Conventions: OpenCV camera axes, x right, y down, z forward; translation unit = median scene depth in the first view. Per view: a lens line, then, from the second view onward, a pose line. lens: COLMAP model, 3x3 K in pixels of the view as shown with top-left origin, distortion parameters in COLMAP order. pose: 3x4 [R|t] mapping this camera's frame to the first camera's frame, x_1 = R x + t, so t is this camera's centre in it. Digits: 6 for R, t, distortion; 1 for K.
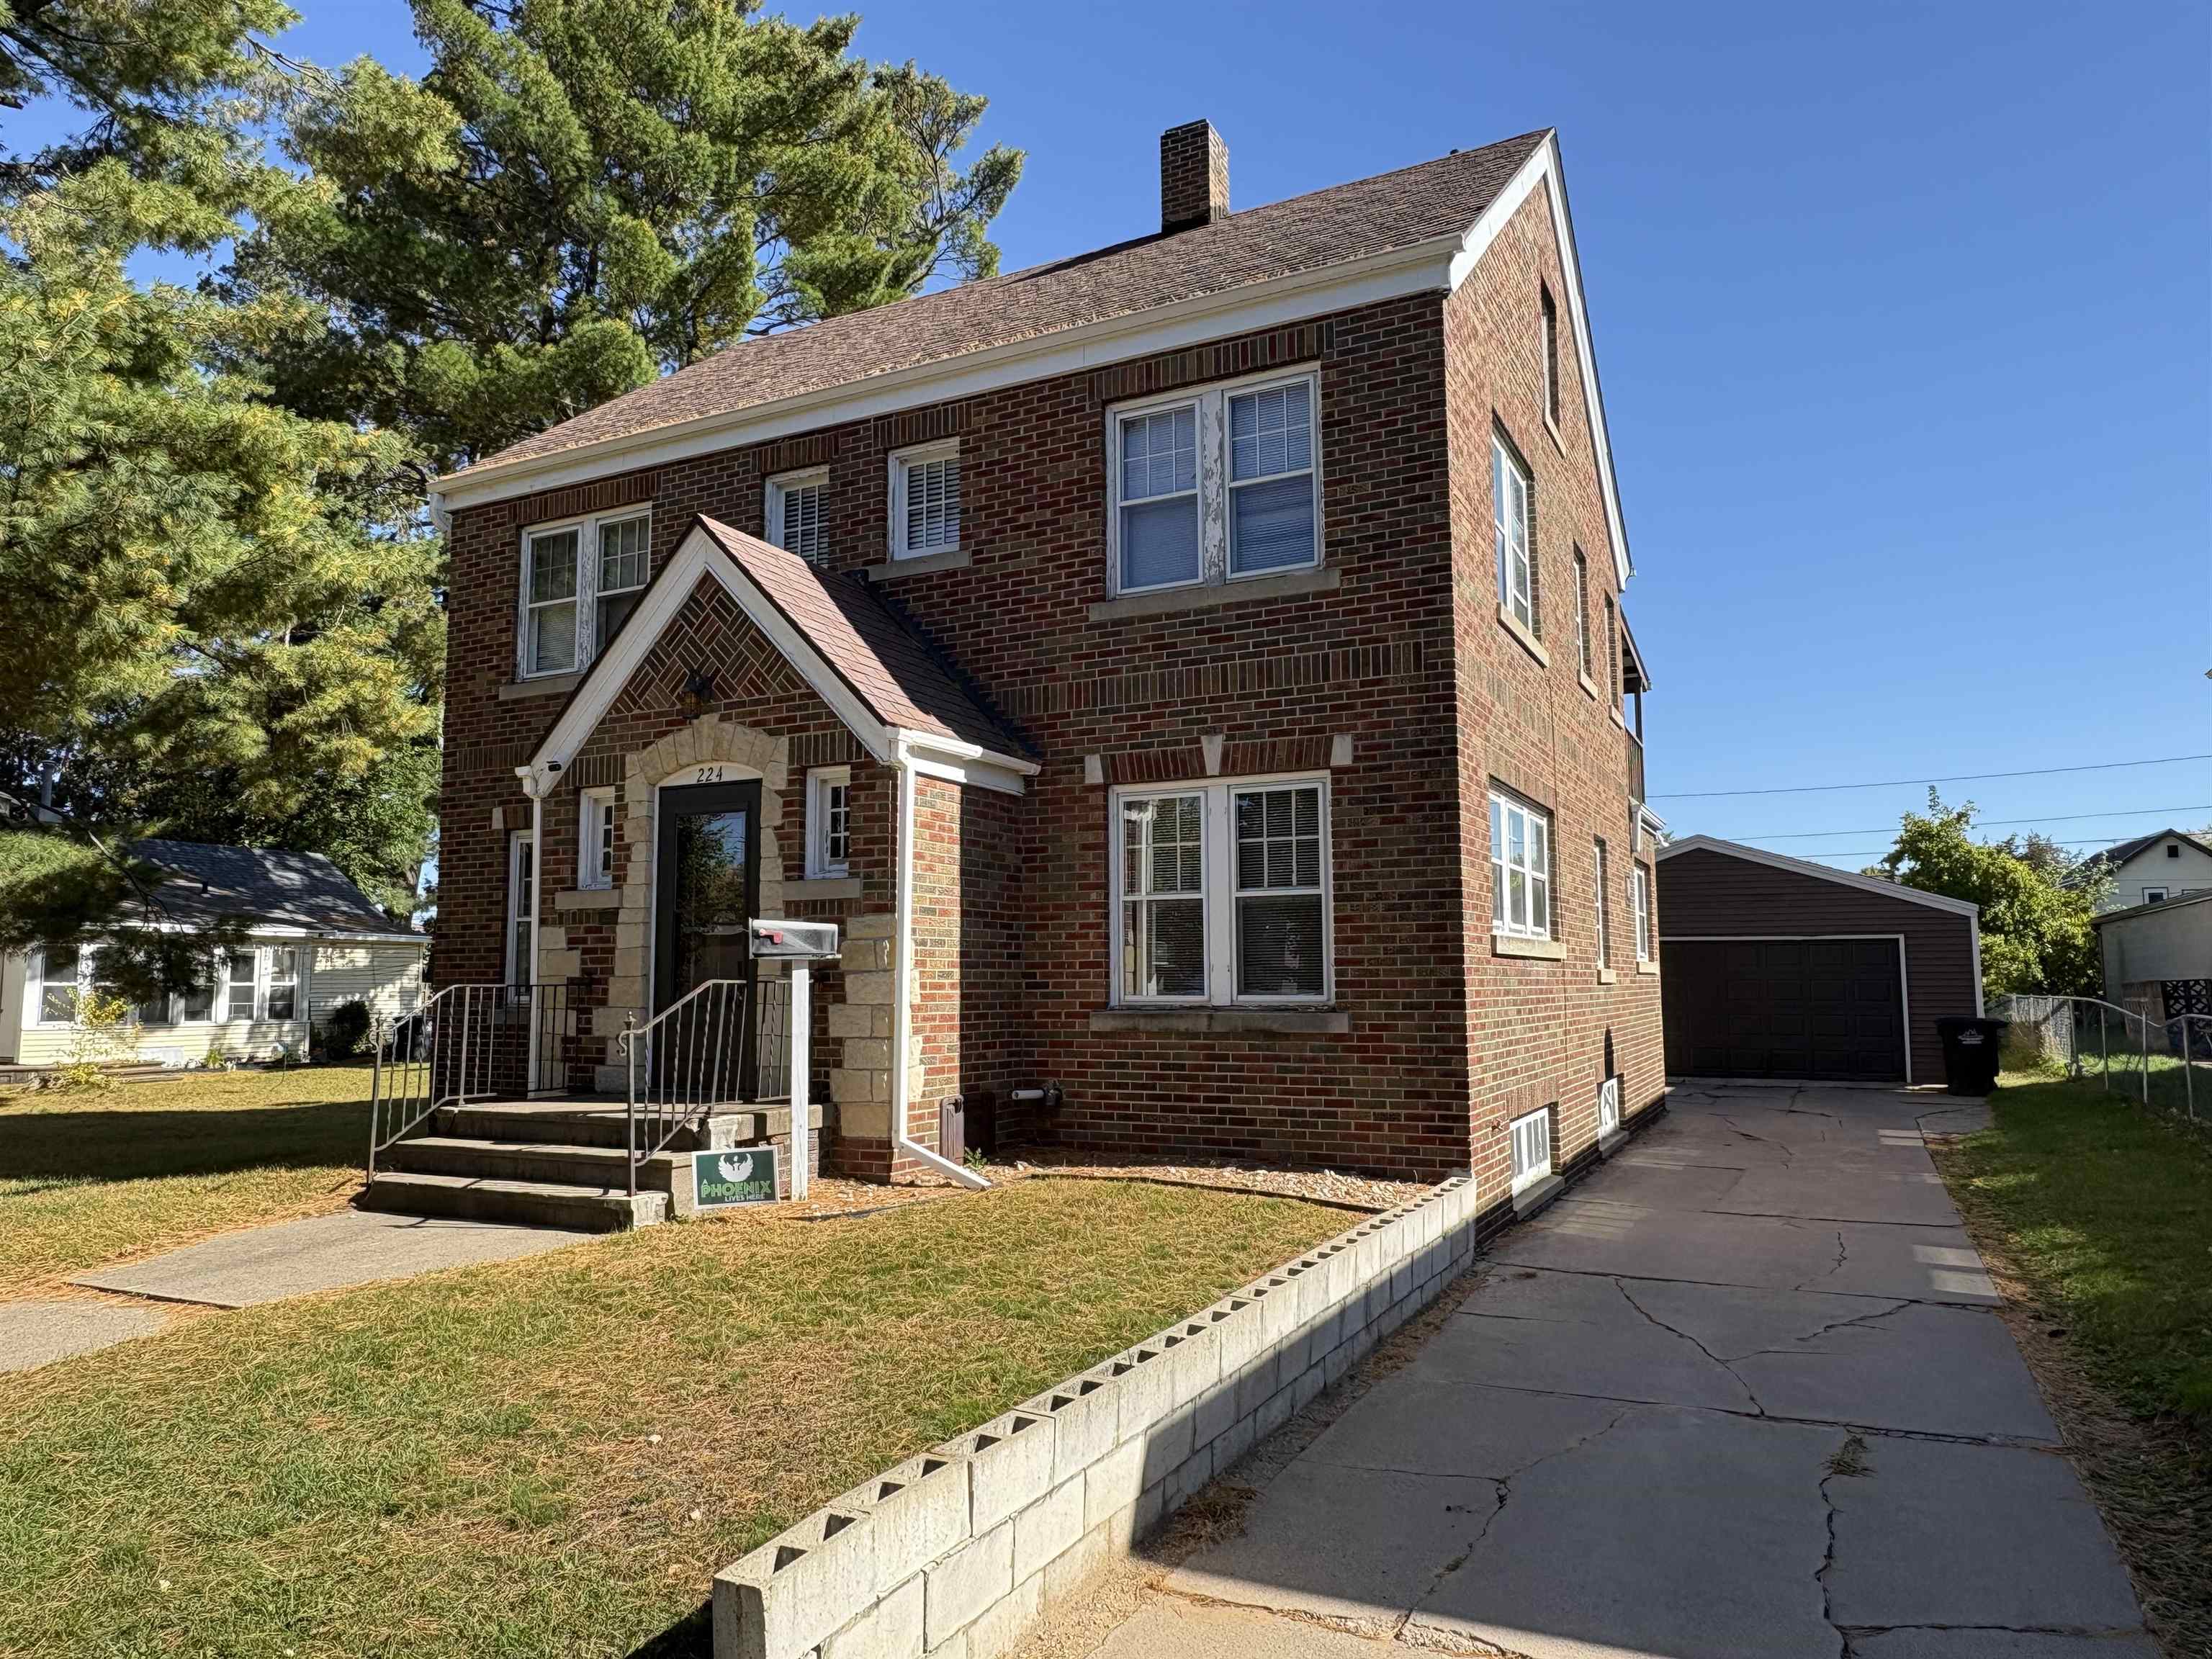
lens RADIAL K [[1475.9, 0, 1100.7], [0, 1475.9, 826.8], [0, 0, 1]] dist [-0.005856, 0.000244]
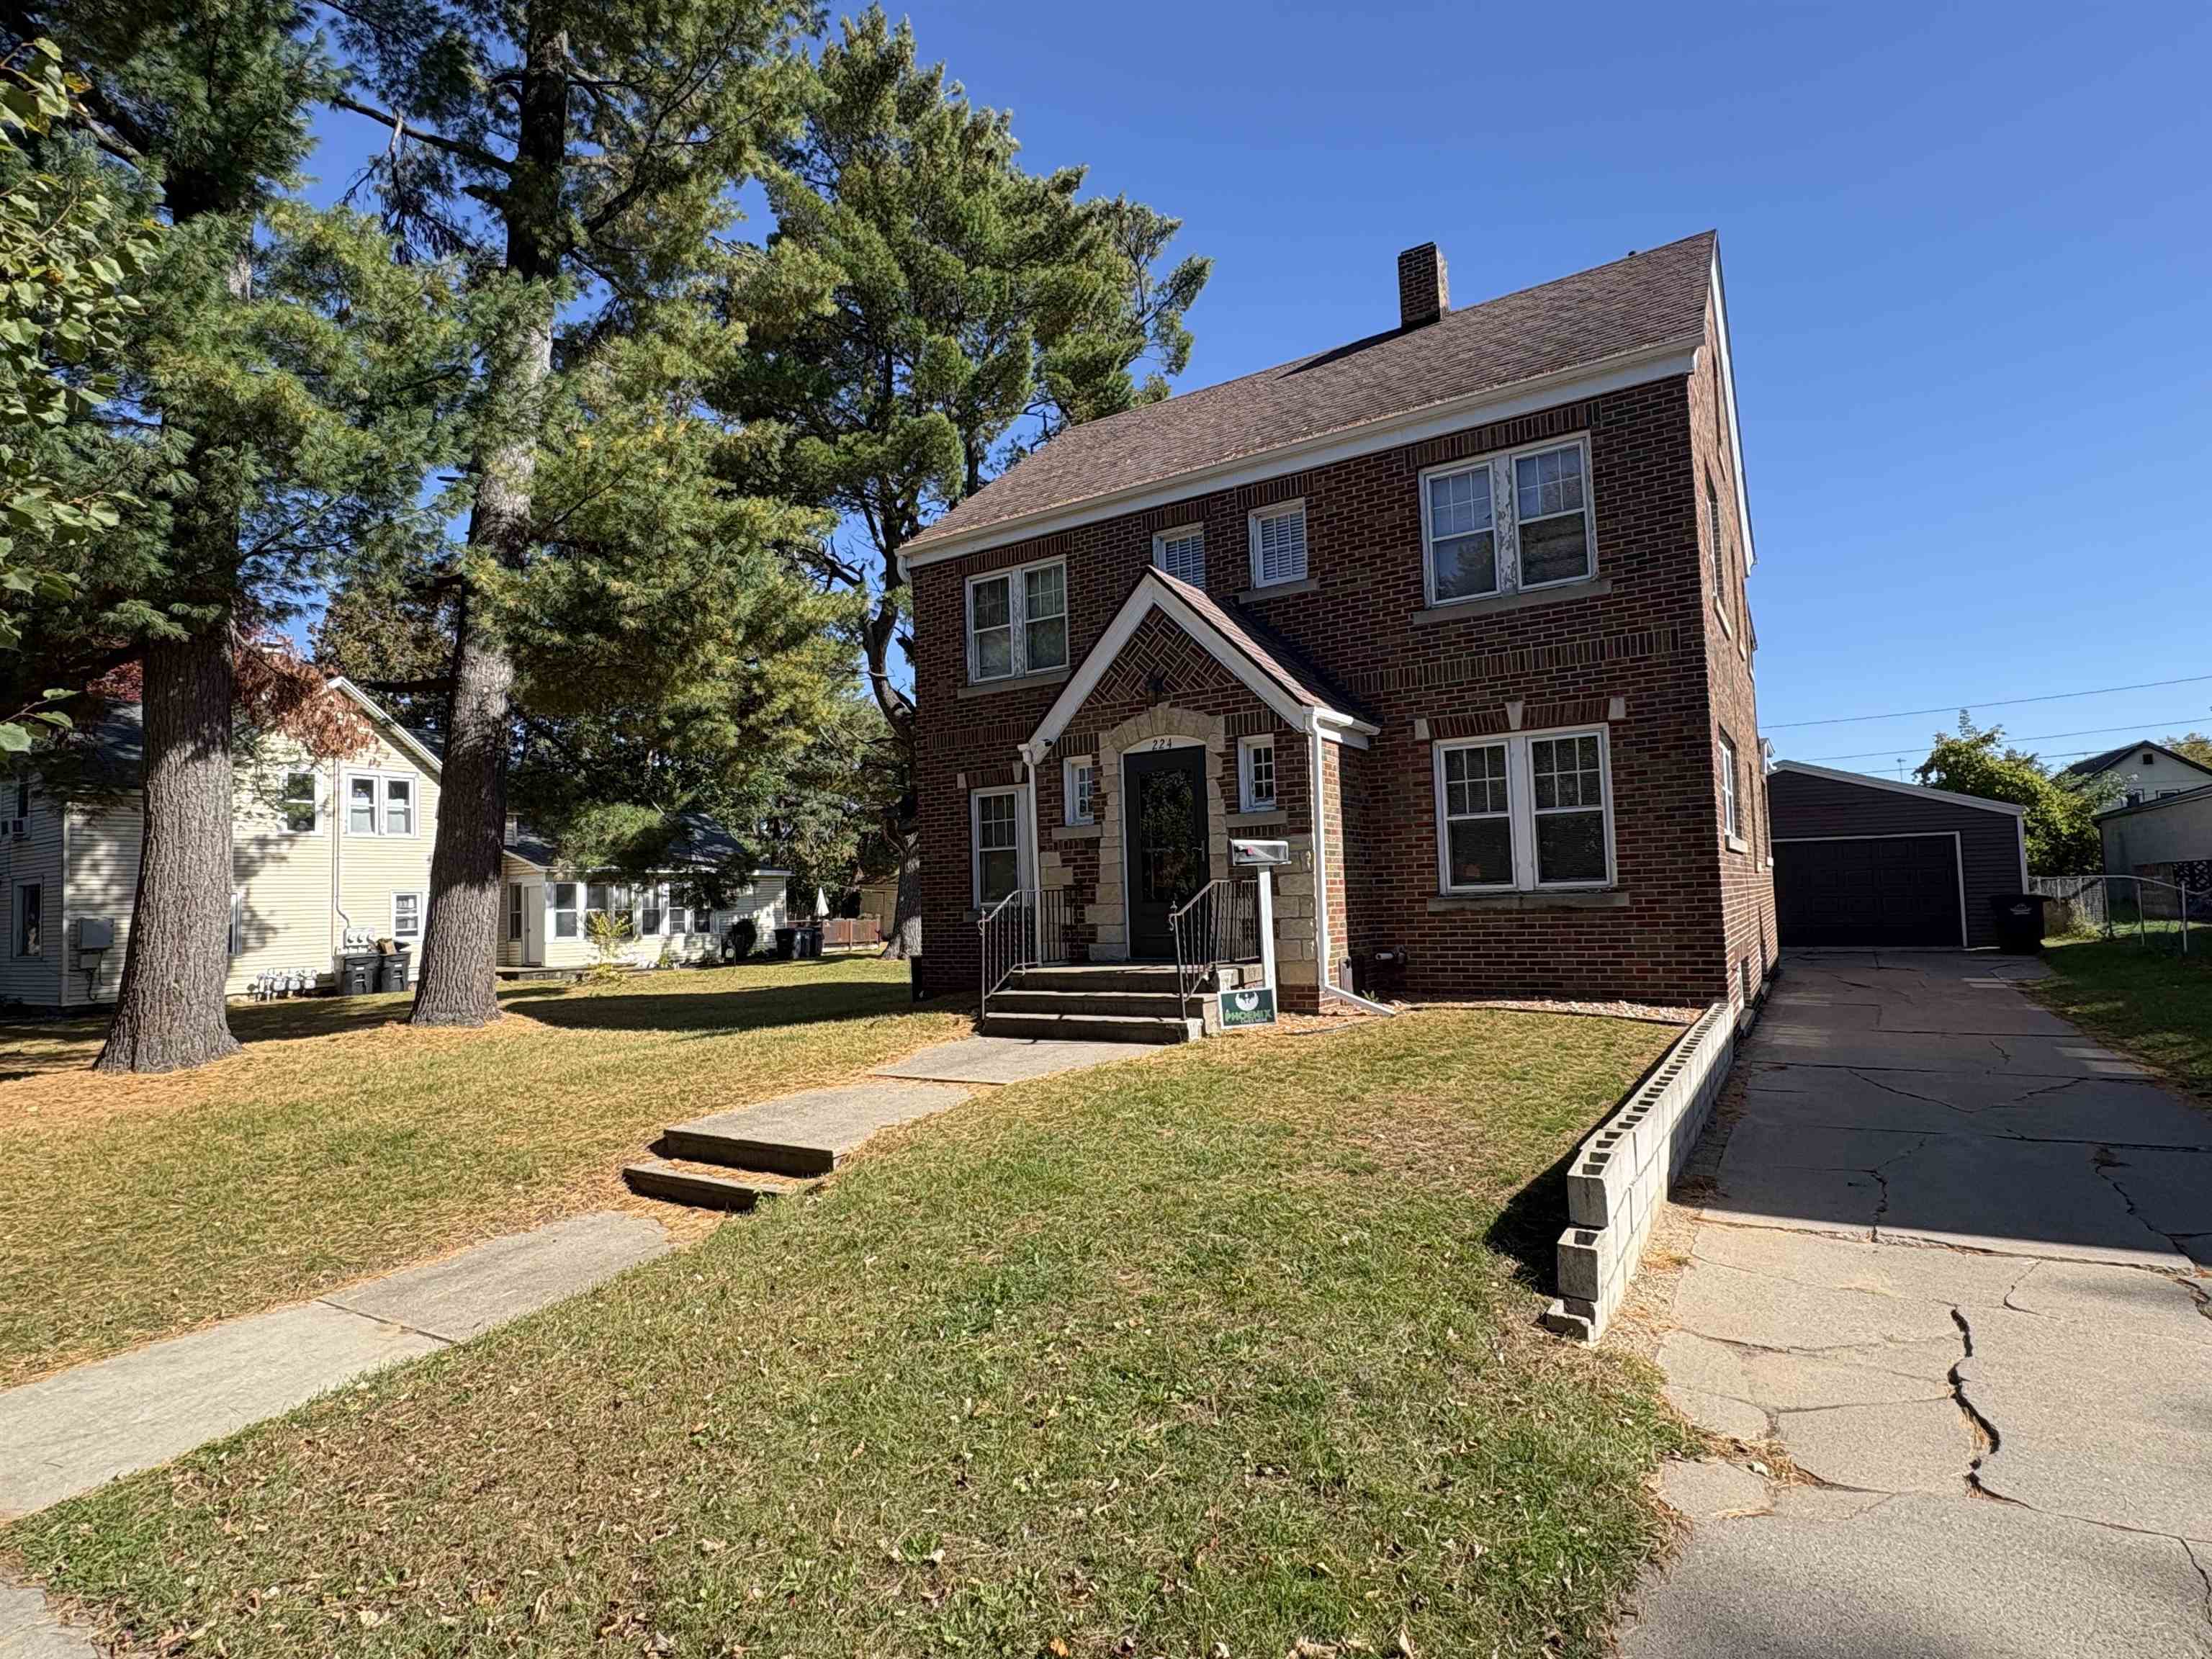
lens RADIAL K [[1145.8, 0, 1108.4], [0, 1145.8, 829.4], [0, 0, 1]] dist [-0.009375, 0.003050]
pose [[0.994100, -0.033721, -0.103091, -0.190715], [0.038466, 0.998273, 0.044396, -0.003105], [0.101416, -0.048099, 0.993681, -0.131684]]
